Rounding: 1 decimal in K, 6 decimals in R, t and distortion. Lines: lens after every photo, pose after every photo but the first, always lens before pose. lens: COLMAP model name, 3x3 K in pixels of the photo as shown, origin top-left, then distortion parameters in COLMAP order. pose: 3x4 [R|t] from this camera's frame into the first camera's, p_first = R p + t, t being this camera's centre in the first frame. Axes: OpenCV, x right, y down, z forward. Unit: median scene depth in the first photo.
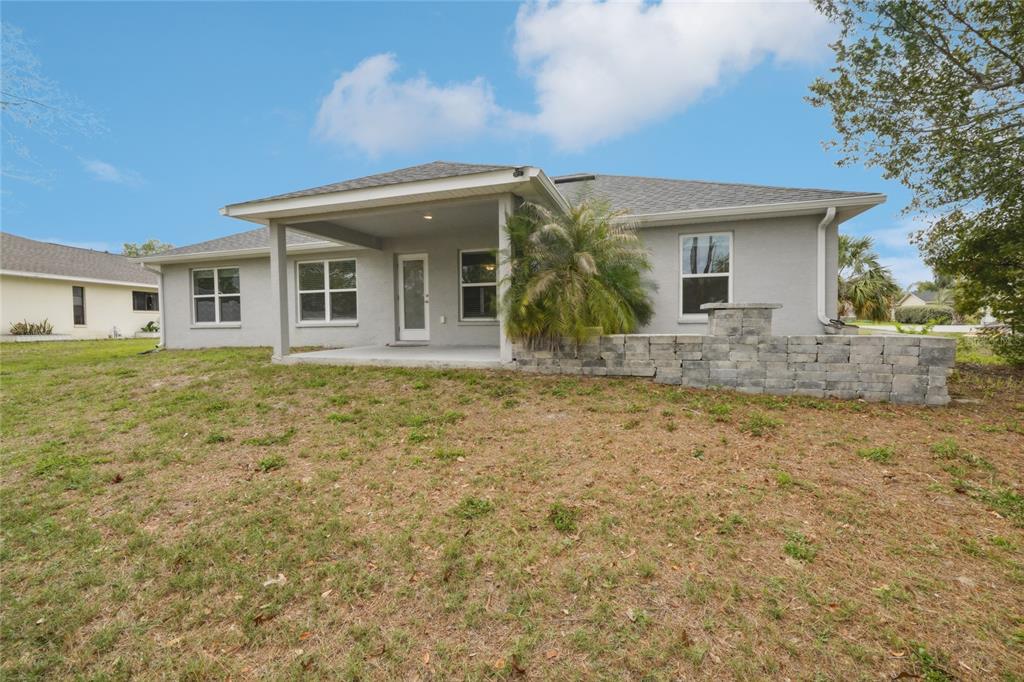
lens RADIAL K [[438.0, 0, 514.1], [0, 438.0, 336.1], [0, 0, 1]] dist [-0.011995, 0.005198]
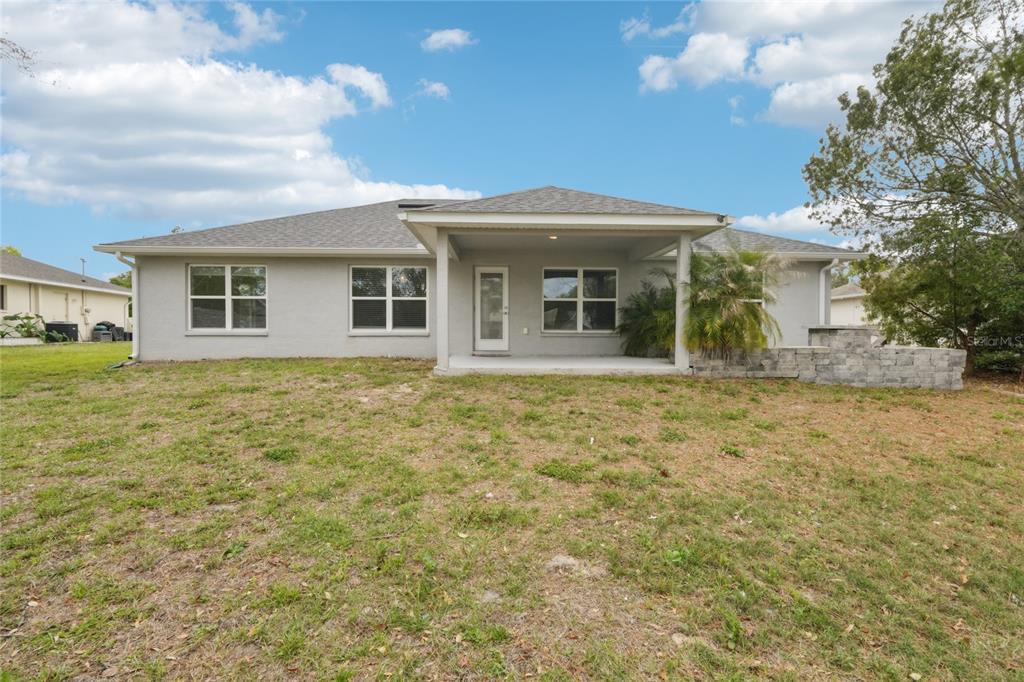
lens RADIAL K [[438.0, 0, 514.1], [0, 438.0, 336.1], [0, 0, 1]] dist [-0.011995, 0.005198]
pose [[0.937328, 0.010728, 0.348284, -0.577372], [-0.003899, 0.999786, -0.020303, -0.003393], [-0.348428, 0.017673, 0.937169, 0.016095]]
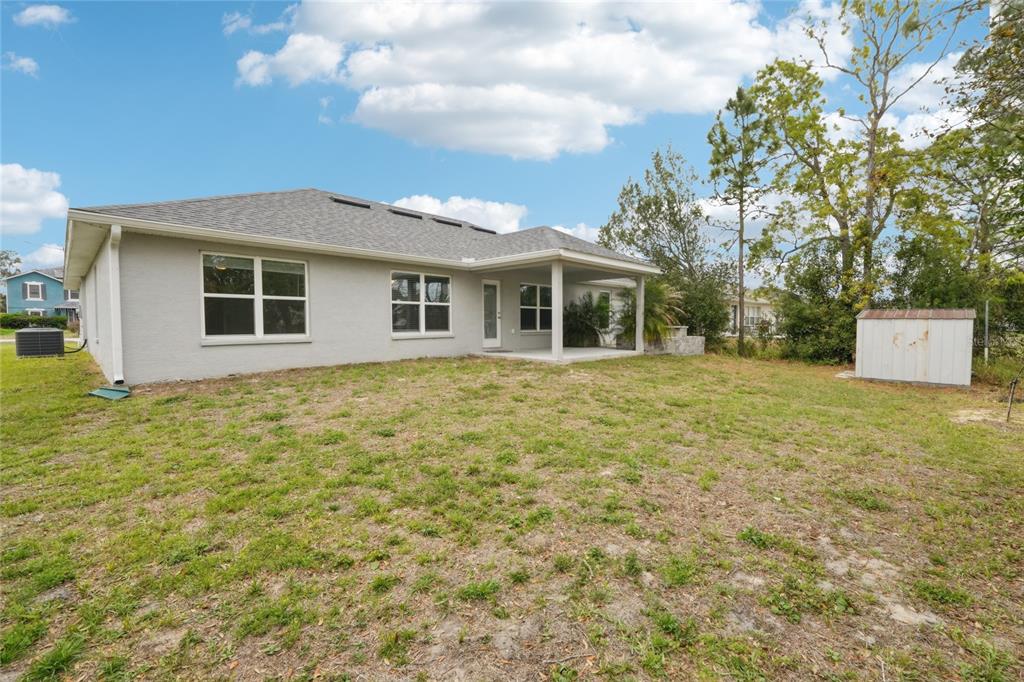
lens RADIAL K [[438.0, 0, 514.1], [0, 438.0, 336.1], [0, 0, 1]] dist [-0.011995, 0.005198]
pose [[0.430860, -0.005978, 0.902399, -1.435726], [0.048749, 0.998672, -0.016660, 0.000364], [-0.901101, 0.051169, 0.430580, 0.428193]]
